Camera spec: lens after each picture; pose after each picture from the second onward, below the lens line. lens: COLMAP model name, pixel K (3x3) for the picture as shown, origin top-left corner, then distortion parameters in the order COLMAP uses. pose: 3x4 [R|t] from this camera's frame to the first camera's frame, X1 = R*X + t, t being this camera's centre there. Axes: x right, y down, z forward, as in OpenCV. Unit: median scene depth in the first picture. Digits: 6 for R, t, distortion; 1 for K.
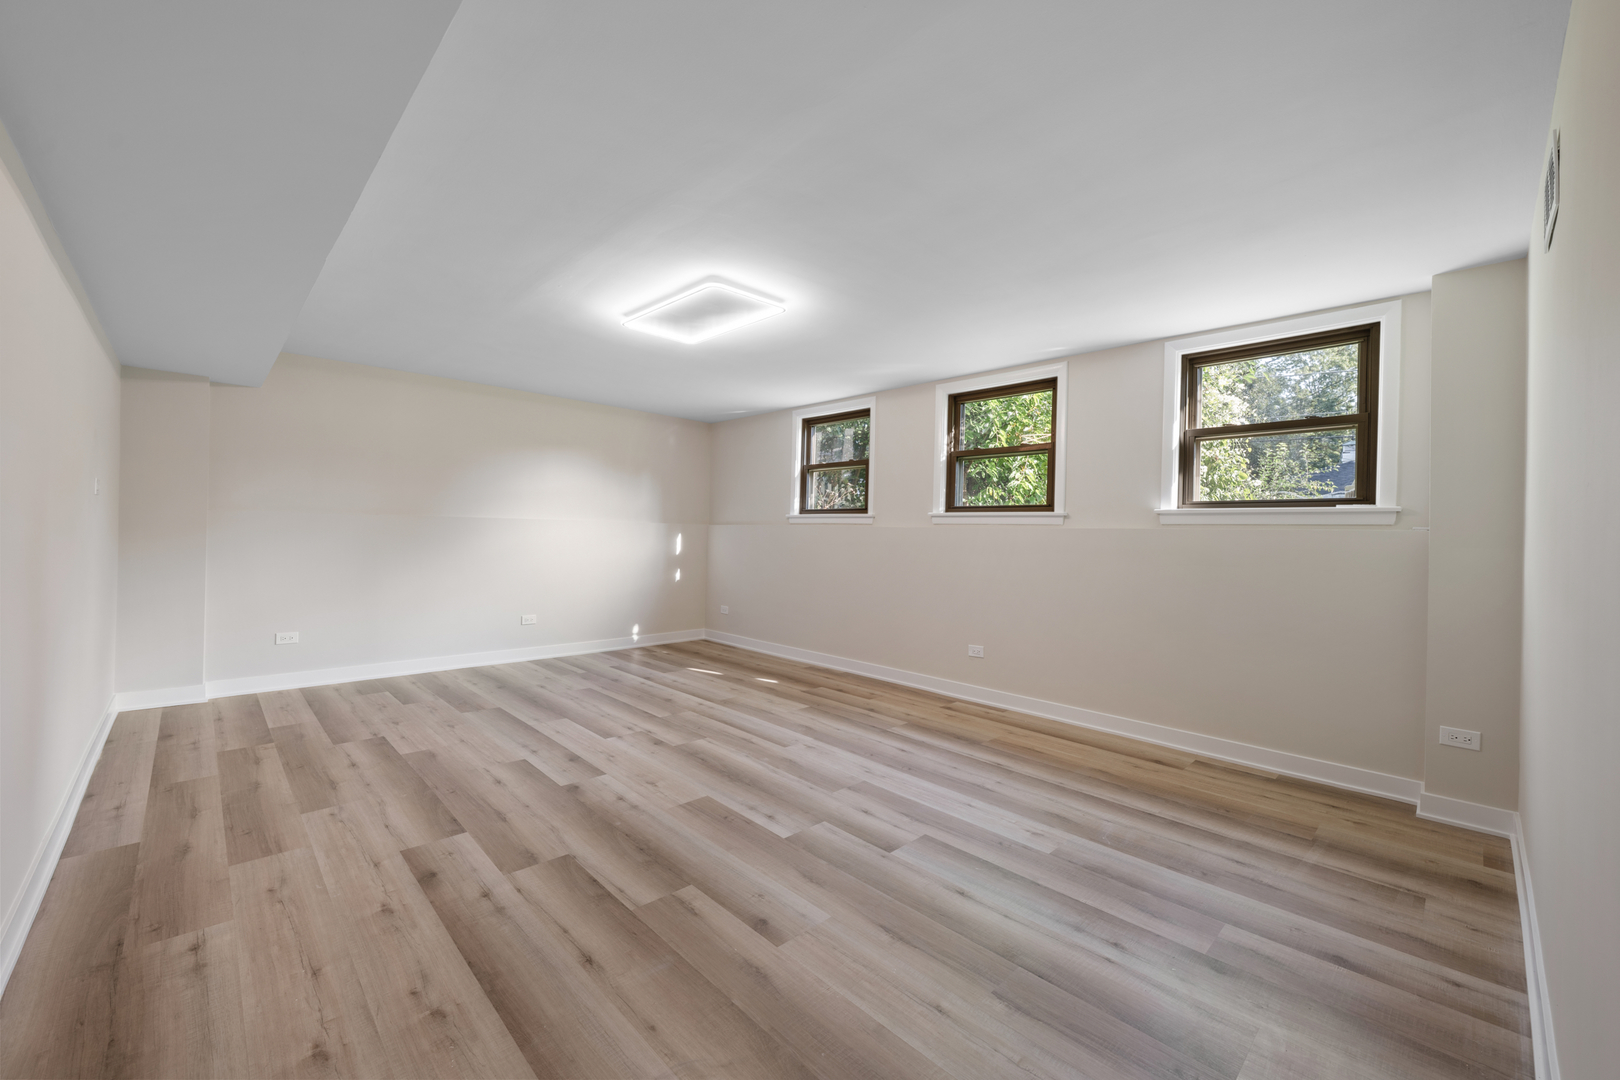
lens RADIAL K [[642.9, 0, 808.6], [0, 642.9, 534.2], [0, 0, 1]] dist [-0.000093, -0.000172]
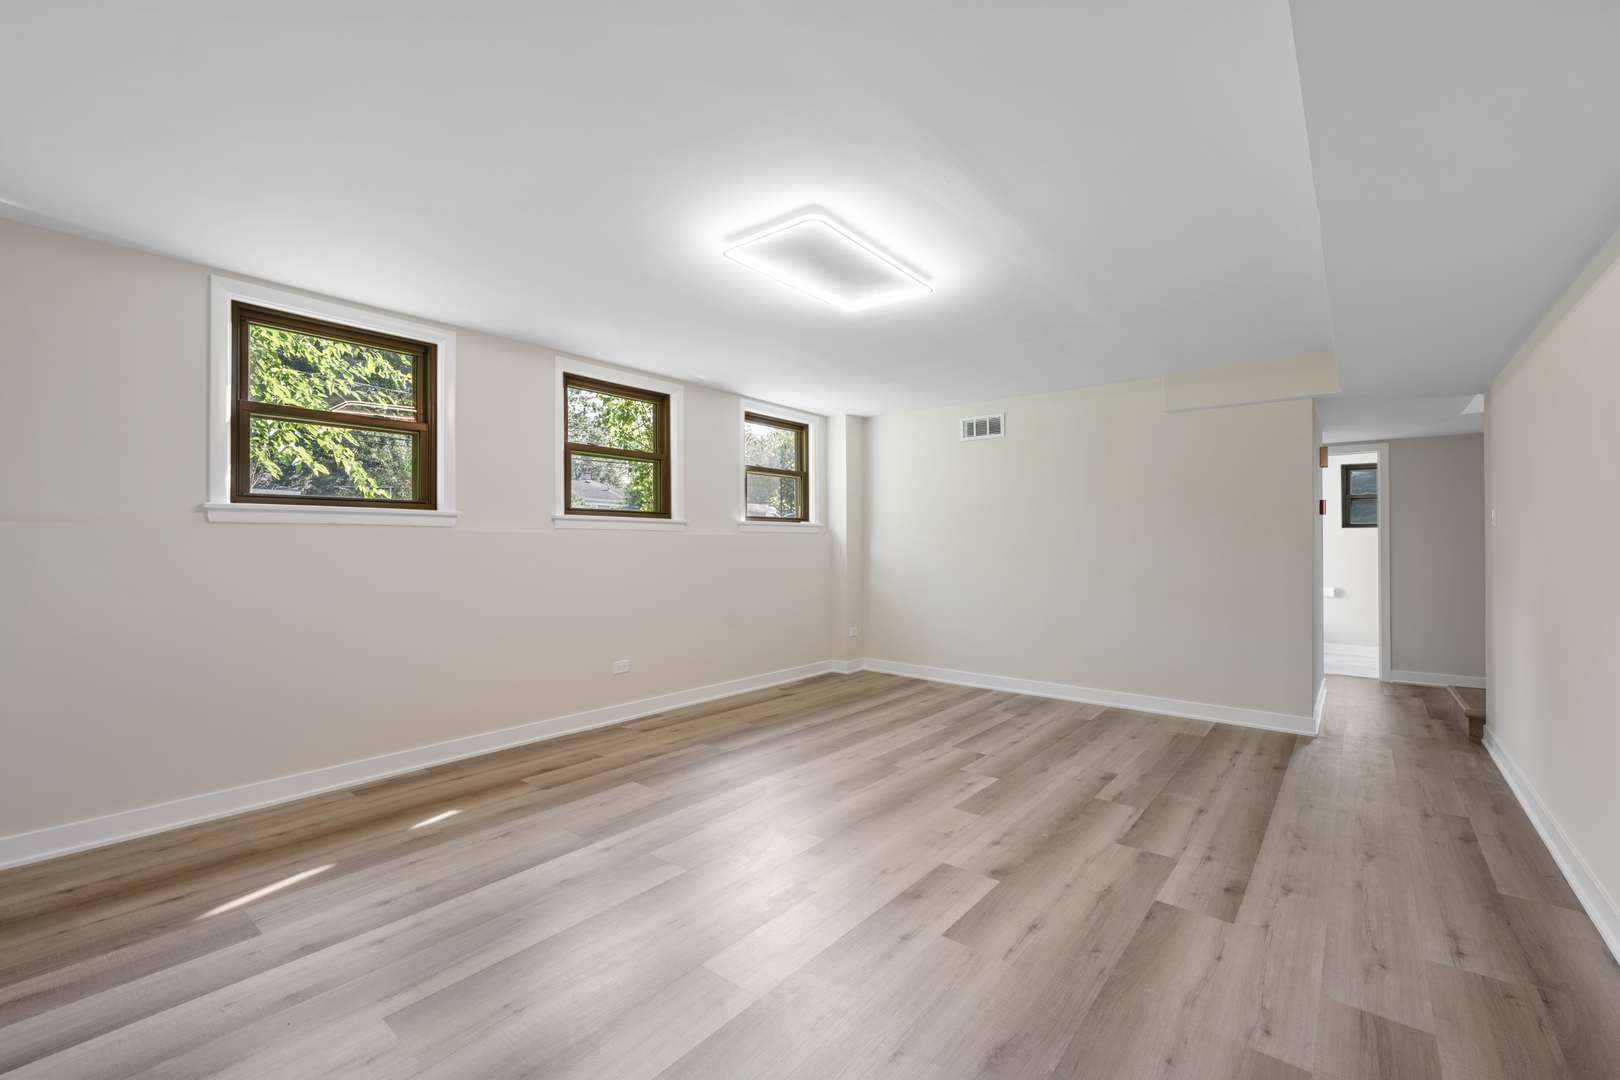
lens RADIAL K [[692.1, 0, 799.8], [0, 692.1, 536.3], [0, 0, 1]] dist [-0.002082, 0.000143]
pose [[-0.124781, -0.011813, 0.992114, -1.353831], [-0.004864, 0.999924, 0.011294, -0.033802], [-0.992172, -0.003417, -0.124829, 1.552025]]
